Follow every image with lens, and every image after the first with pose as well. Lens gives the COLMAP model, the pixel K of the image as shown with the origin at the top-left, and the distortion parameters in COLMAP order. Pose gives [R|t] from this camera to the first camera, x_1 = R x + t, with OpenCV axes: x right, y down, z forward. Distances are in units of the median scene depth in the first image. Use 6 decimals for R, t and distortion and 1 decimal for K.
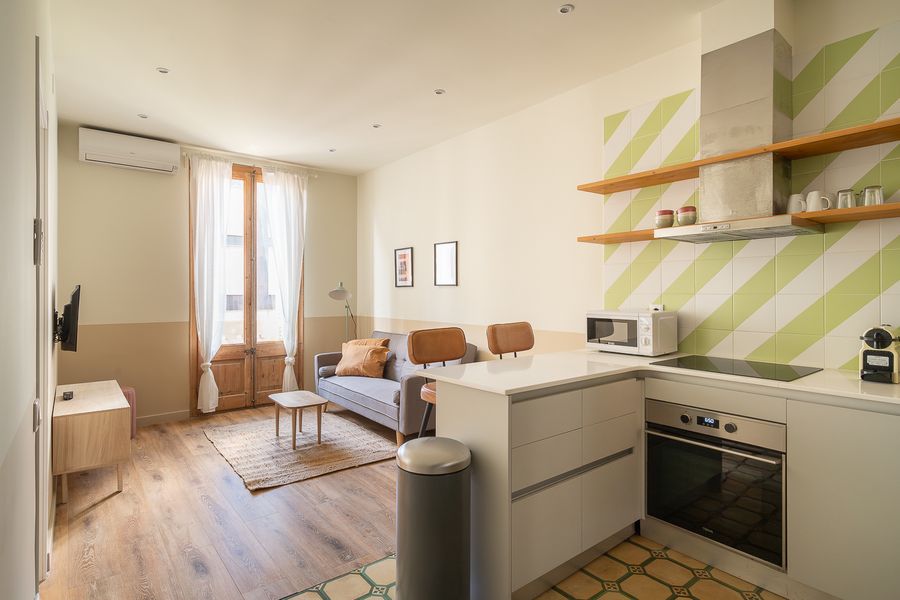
lens RADIAL K [[468.2, 0, 444.1], [0, 468.2, 292.5], [0, 0, 1]] dist [-0.007535, 0.001041]
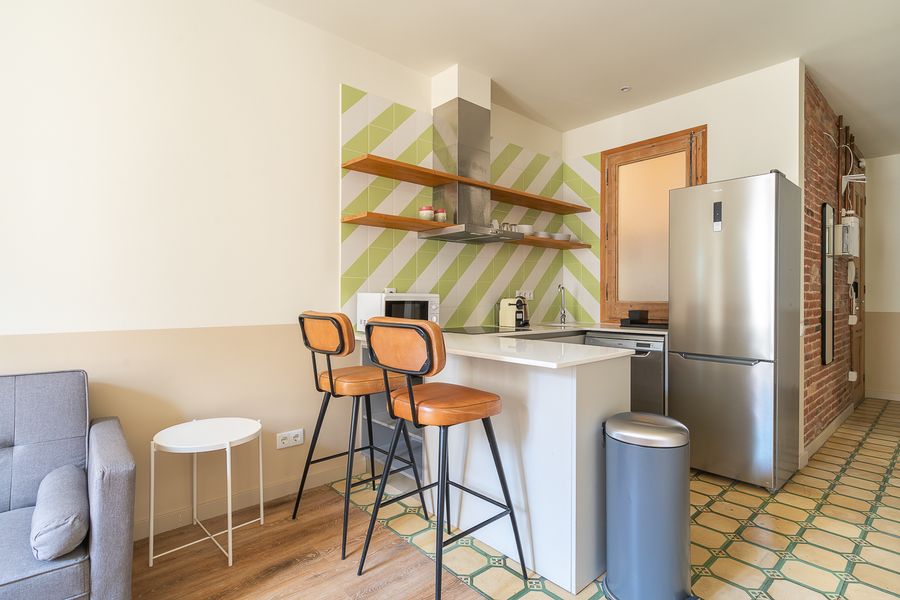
lens RADIAL K [[440.5, 0, 447.8], [0, 440.5, 296.8], [0, 0, 1]] dist [-0.004754, -0.000250]
pose [[-0.046451, -0.004337, 0.998911, -0.562662], [-0.006777, 0.999969, 0.004026, 0.039984], [-0.998898, -0.006582, -0.046479, 0.887096]]
